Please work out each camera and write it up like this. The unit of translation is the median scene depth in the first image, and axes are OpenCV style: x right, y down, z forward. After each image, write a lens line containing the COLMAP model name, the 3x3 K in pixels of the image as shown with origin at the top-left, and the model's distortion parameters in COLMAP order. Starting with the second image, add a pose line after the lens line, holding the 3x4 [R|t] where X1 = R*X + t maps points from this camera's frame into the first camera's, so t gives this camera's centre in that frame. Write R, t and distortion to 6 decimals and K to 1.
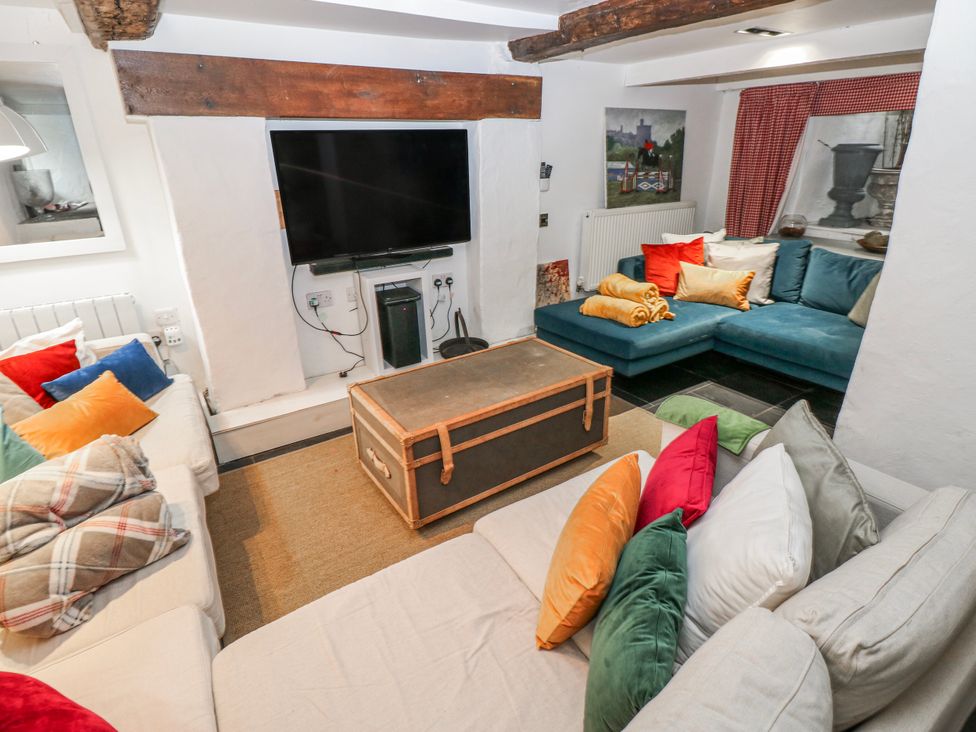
lens RADIAL K [[510.1, 0, 484.4], [0, 510.1, 365.8], [0, 0, 1]] dist [0.001423, -0.000424]
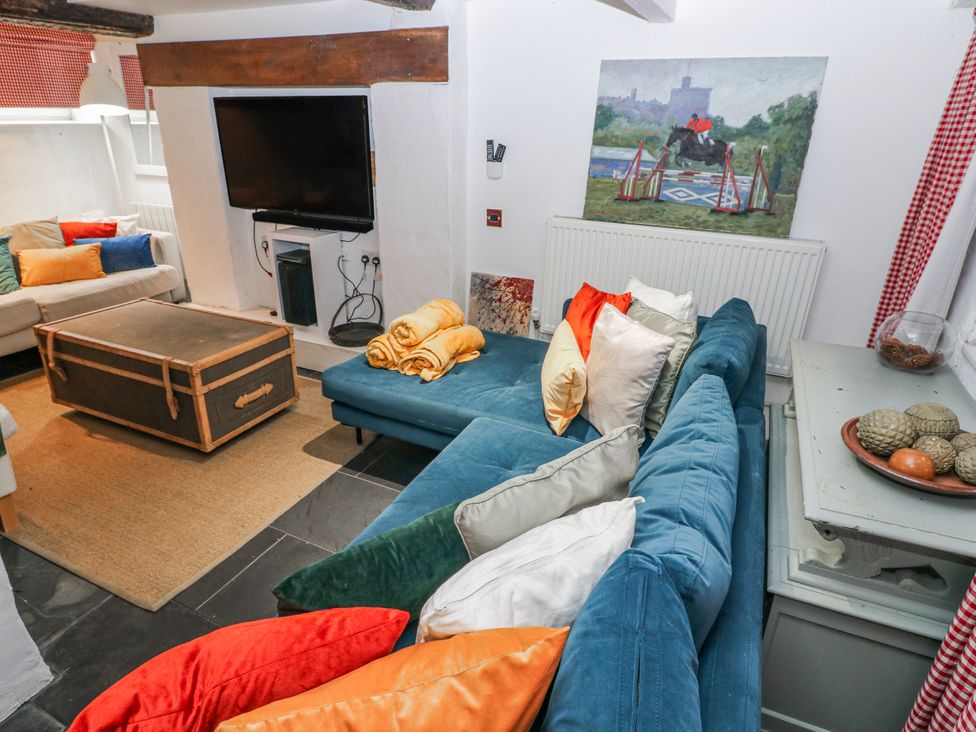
lens RADIAL K [[574.9, 0, 491.2], [0, 574.9, 369.1], [0, 0, 1]] dist [0.005501, -0.014018]
pose [[0.516689, 0.365662, -0.774160, 0.840379], [-0.360044, 0.913170, 0.191020, -0.239943], [0.776789, 0.180033, 0.603479, 0.523815]]
